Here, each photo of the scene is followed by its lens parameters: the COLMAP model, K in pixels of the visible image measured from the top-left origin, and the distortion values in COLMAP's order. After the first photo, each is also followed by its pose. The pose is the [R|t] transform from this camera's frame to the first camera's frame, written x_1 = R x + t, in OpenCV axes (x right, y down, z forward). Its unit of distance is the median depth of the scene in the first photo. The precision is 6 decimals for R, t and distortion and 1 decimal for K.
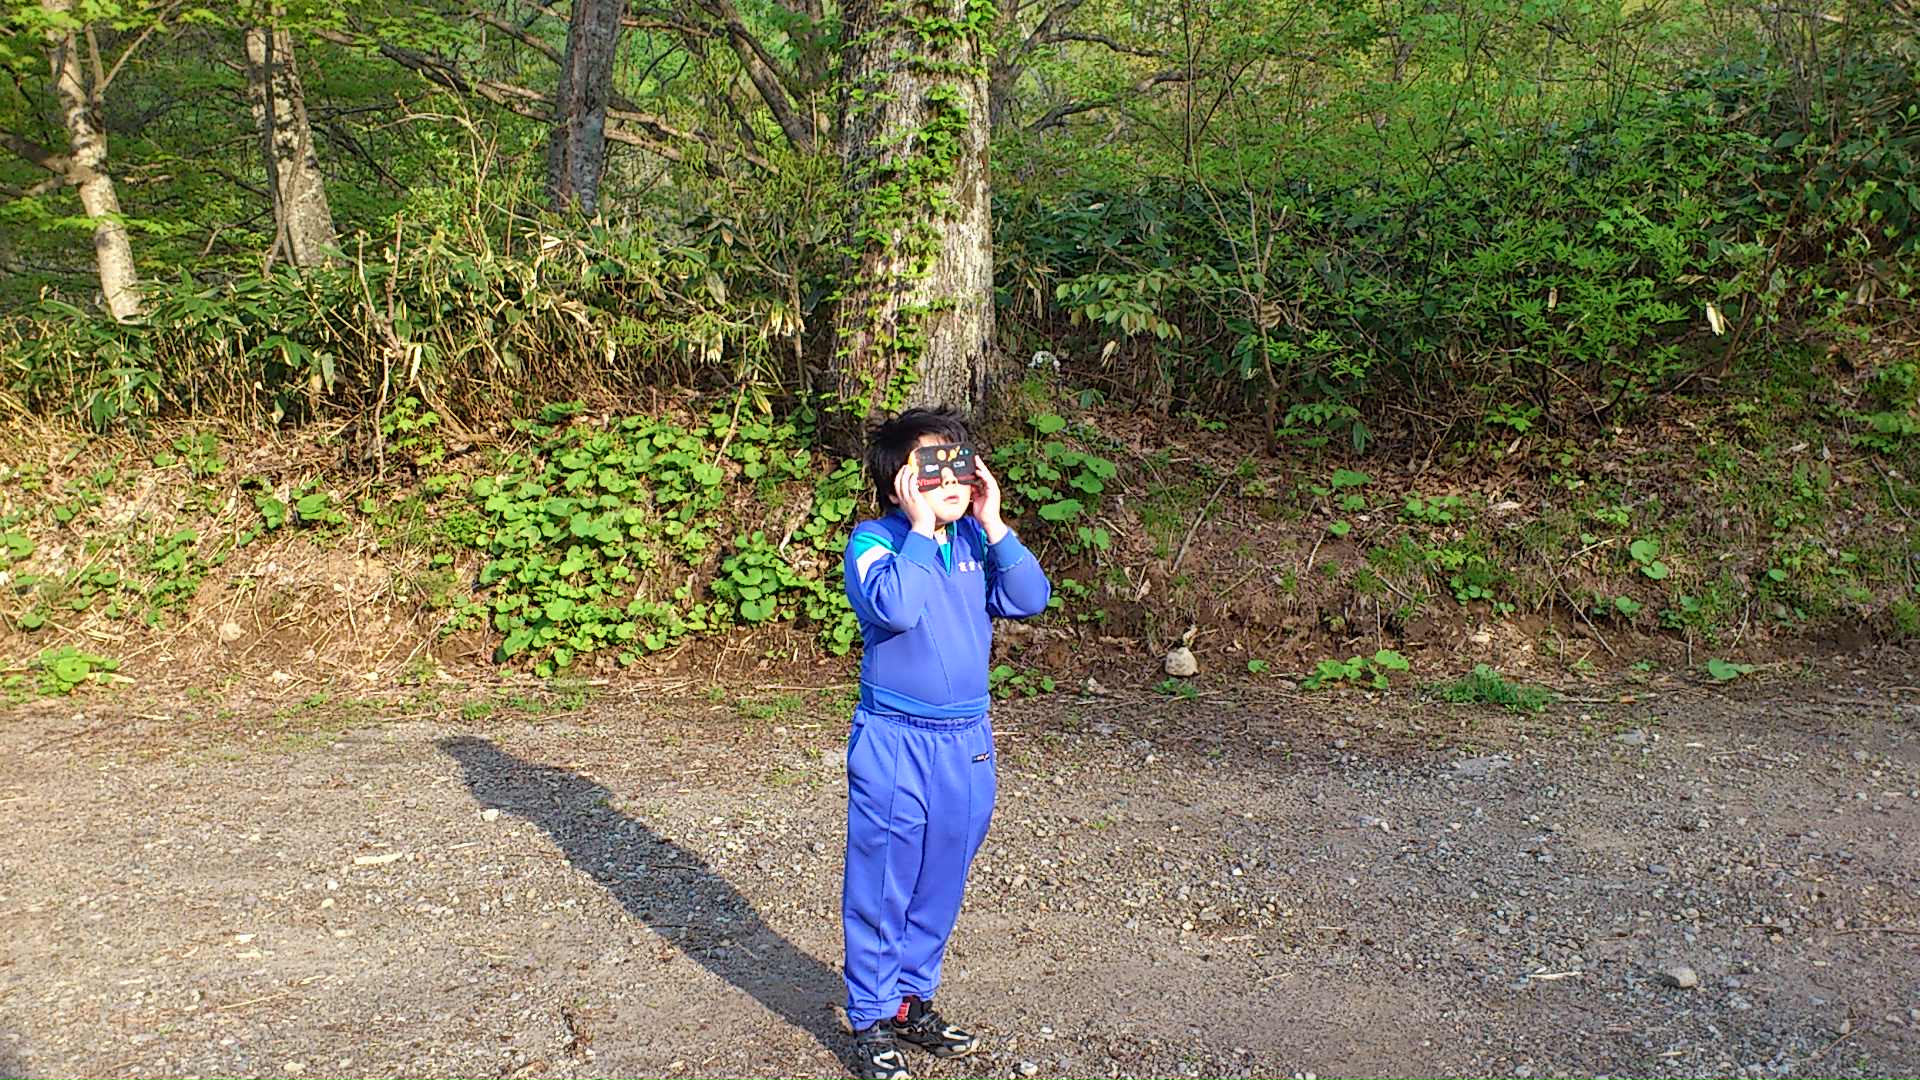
lens RADIAL K [[1532.4, 0, 955.1], [0, 1532.4, 547.4], [0, 0, 1]] dist [0.017521, -0.022164]
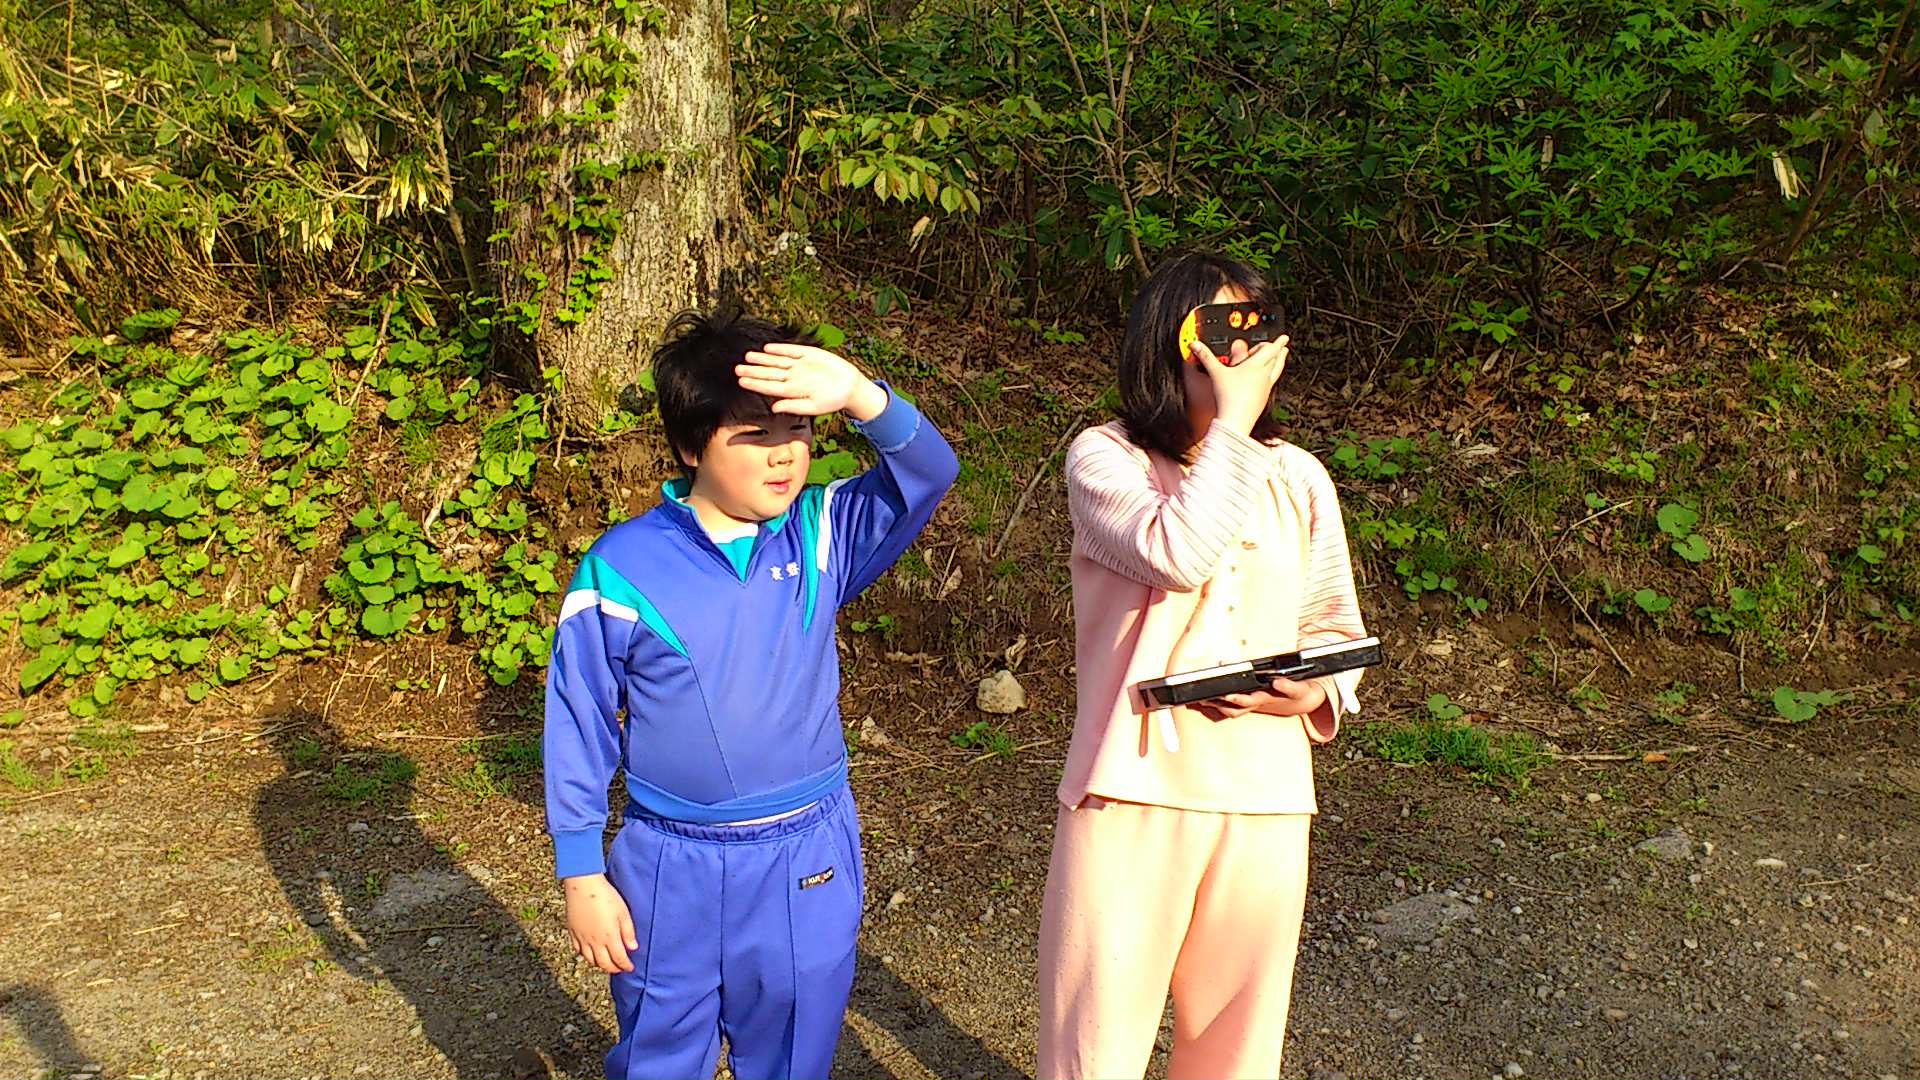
lens RADIAL K [[1532.4, 0, 967.4], [0, 1532.4, 534.1], [0, 0, 1]] dist [0.017521, -0.022164]
pose [[0.999743, -0.012075, 0.019201, 0.116373], [0.010771, 0.997718, 0.066656, -0.039319], [-0.019962, -0.066432, 0.997591, 0.315012]]
